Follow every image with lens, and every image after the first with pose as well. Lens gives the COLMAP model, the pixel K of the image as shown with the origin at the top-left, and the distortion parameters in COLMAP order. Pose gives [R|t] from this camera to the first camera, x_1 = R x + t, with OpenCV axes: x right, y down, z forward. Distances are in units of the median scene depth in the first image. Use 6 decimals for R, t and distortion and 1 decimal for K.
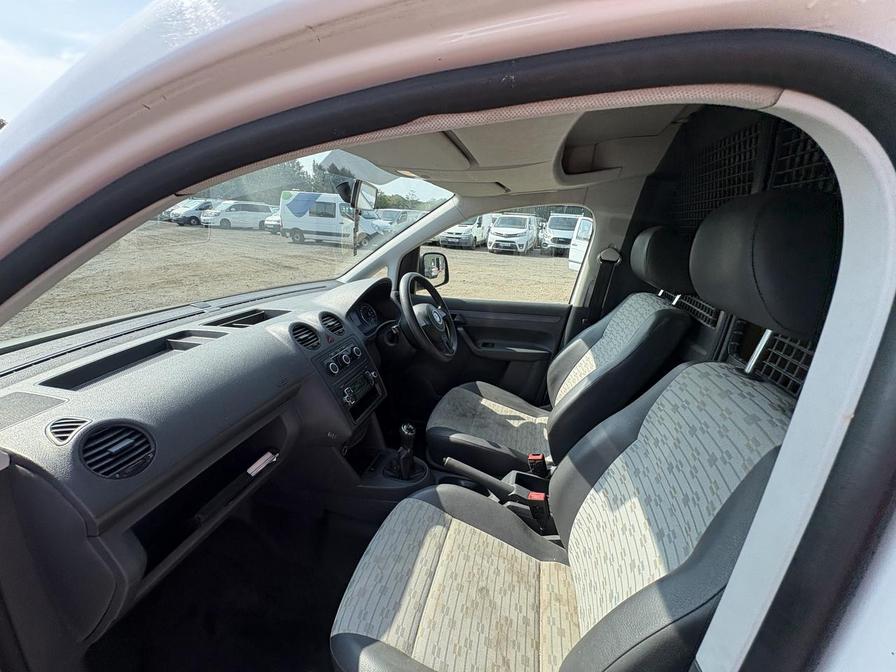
lens RADIAL K [[358.9, 0, 448.3], [0, 358.9, 333.6], [0, 0, 1]] dist [0.003851, 0.000470]
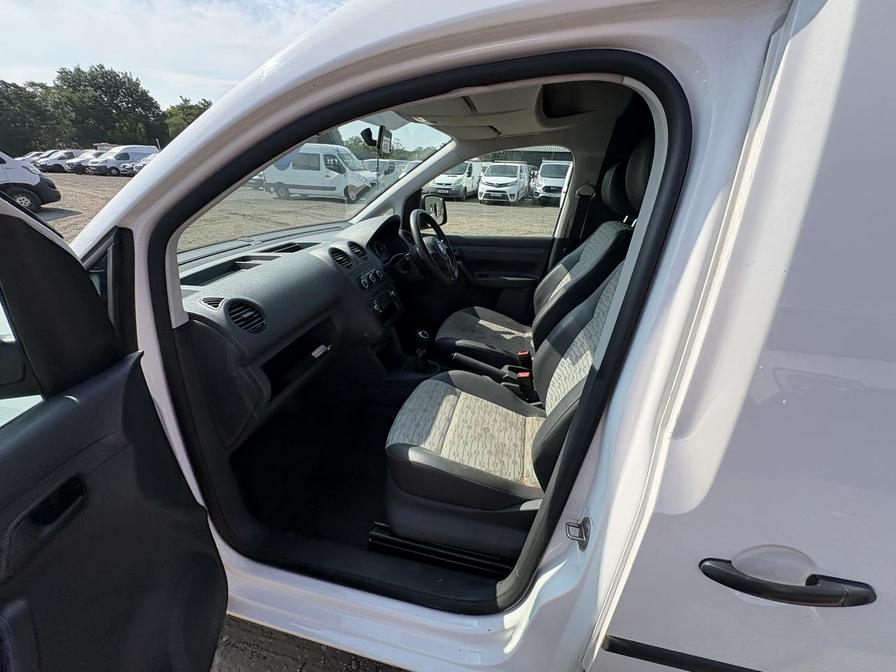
lens RADIAL K [[358.5, 0, 448.7], [0, 358.5, 335.7], [0, 0, 1]] dist [0.002091, -0.000331]
pose [[0.999321, -0.030306, 0.020942, -0.033323], [0.027444, 0.991709, 0.125539, 0.078735], [-0.024573, -0.124879, 0.991868, -0.178725]]
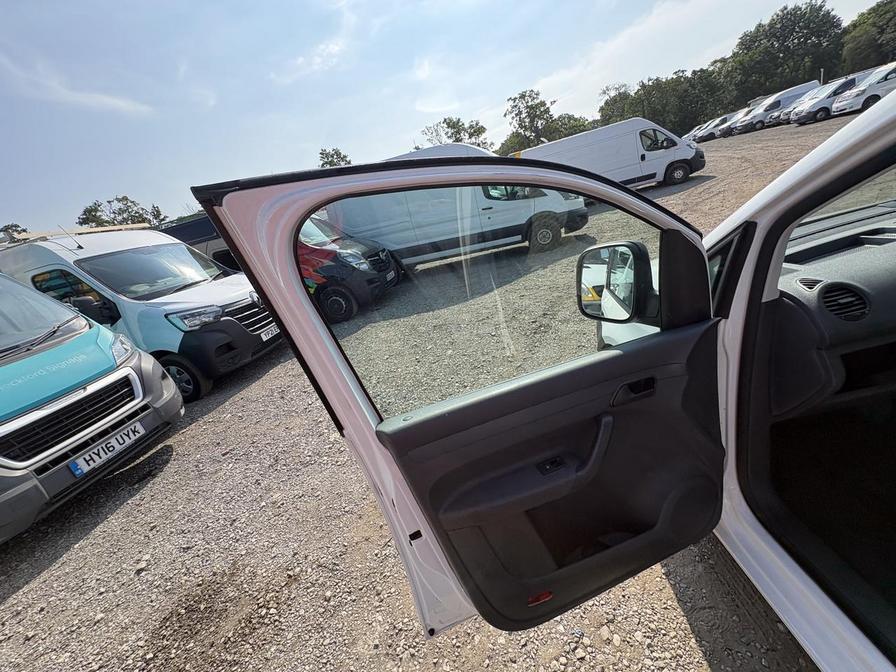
lens RADIAL K [[358.5, 0, 448.7], [0, 358.5, 335.7], [0, 0, 1]] dist [0.002091, -0.000331]
pose [[0.216839, 0.237068, -0.946984, 0.053360], [-0.023071, 0.971038, 0.237807, 0.047656], [0.975935, -0.029718, 0.216029, -0.303167]]
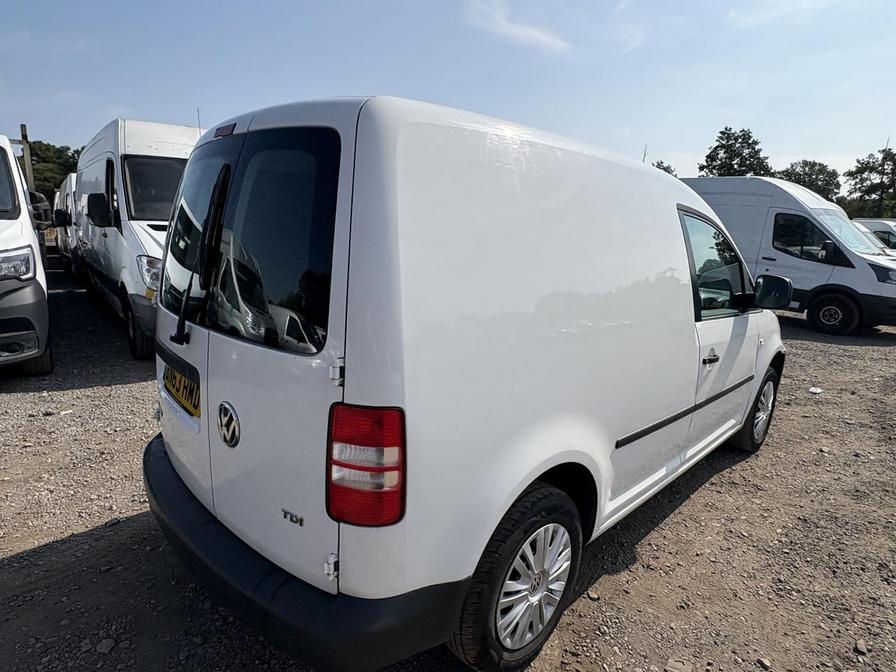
lens RADIAL K [[510.6, 0, 445.9], [0, 510.6, 332.5], [0, 0, 1]] dist [0.002942, 0.001260]
pose [[-0.506244, 0.100942, -0.856462, 2.079172], [-0.318741, 0.900902, 0.294583, -0.255195], [0.801325, 0.422121, -0.423902, 1.108308]]
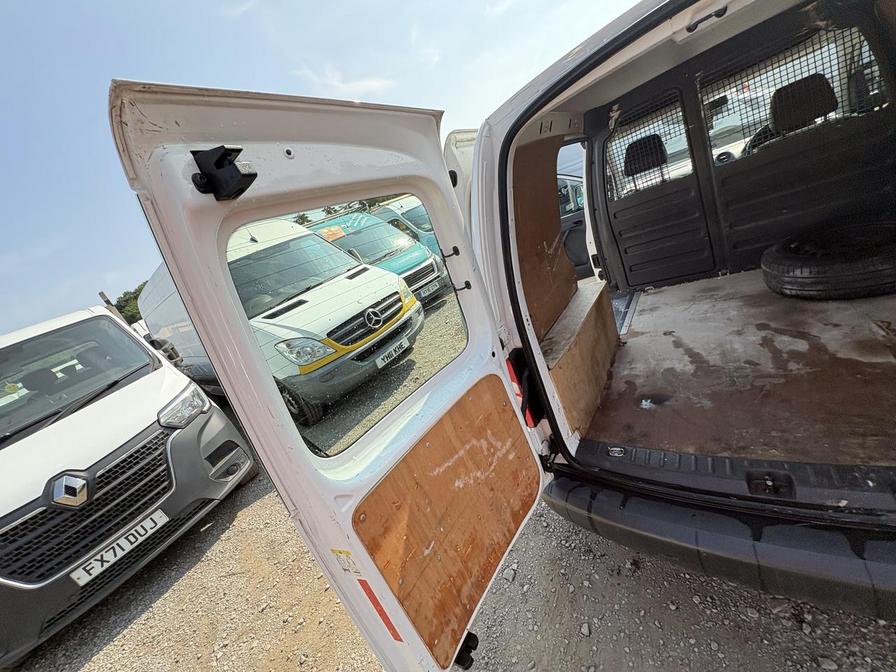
lens RADIAL K [[358.9, 0, 448.3], [0, 358.9, 333.6], [0, 0, 1]] dist [0.003851, 0.000470]
pose [[-0.312085, 0.376733, -0.872167, 2.043305], [0.102958, 0.926023, 0.363155, -0.016226], [0.944459, 0.023539, -0.327785, 0.081342]]
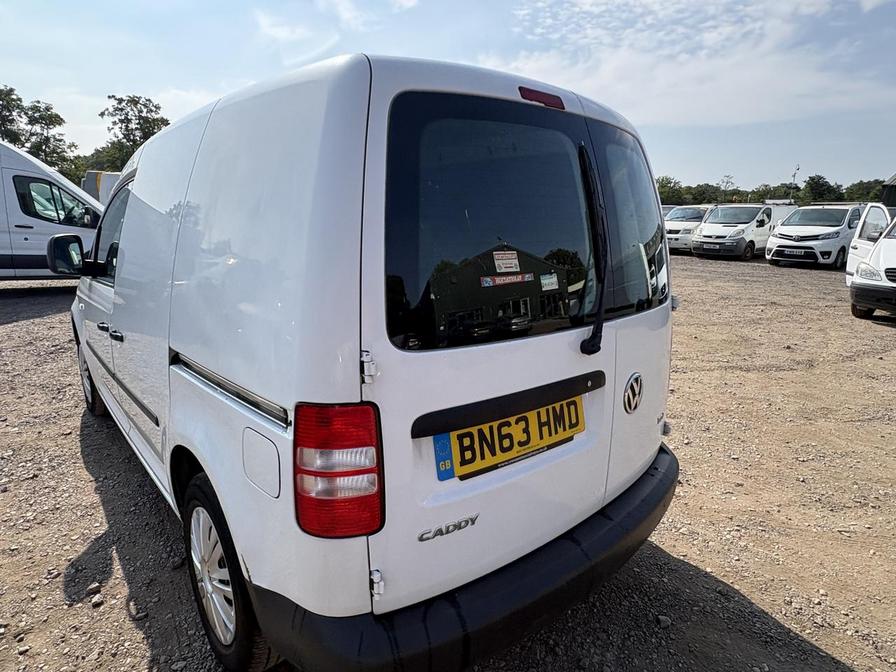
lens RADIAL K [[511.3, 0, 450.1], [0, 511.3, 331.5], [0, 0, 1]] dist [0.001152, -0.000271]
pose [[0.828643, 0.083715, -0.553482, 1.795198], [-0.139184, 0.988515, -0.058864, 0.255032], [0.542198, 0.125813, 0.830778, -0.482649]]
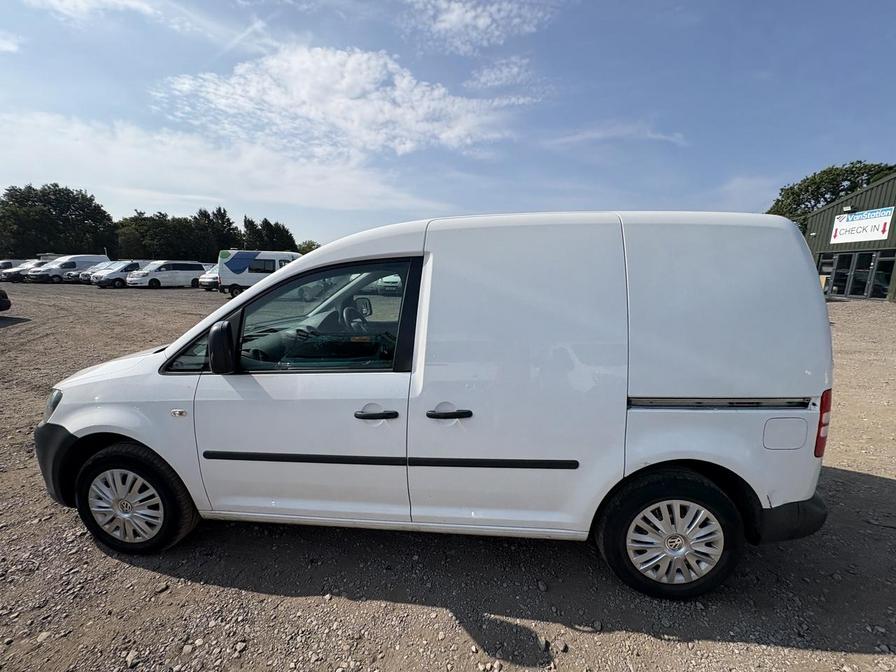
lens RADIAL K [[355.5, 0, 448.0], [0, 355.5, 336.0], [0, 0, 1]] dist [0.001294, -0.000133]
pose [[0.985022, -0.073813, 0.155832, 0.098101], [0.091205, 0.990005, -0.107576, 0.204091], [-0.146334, 0.120178, 0.981908, -0.813181]]
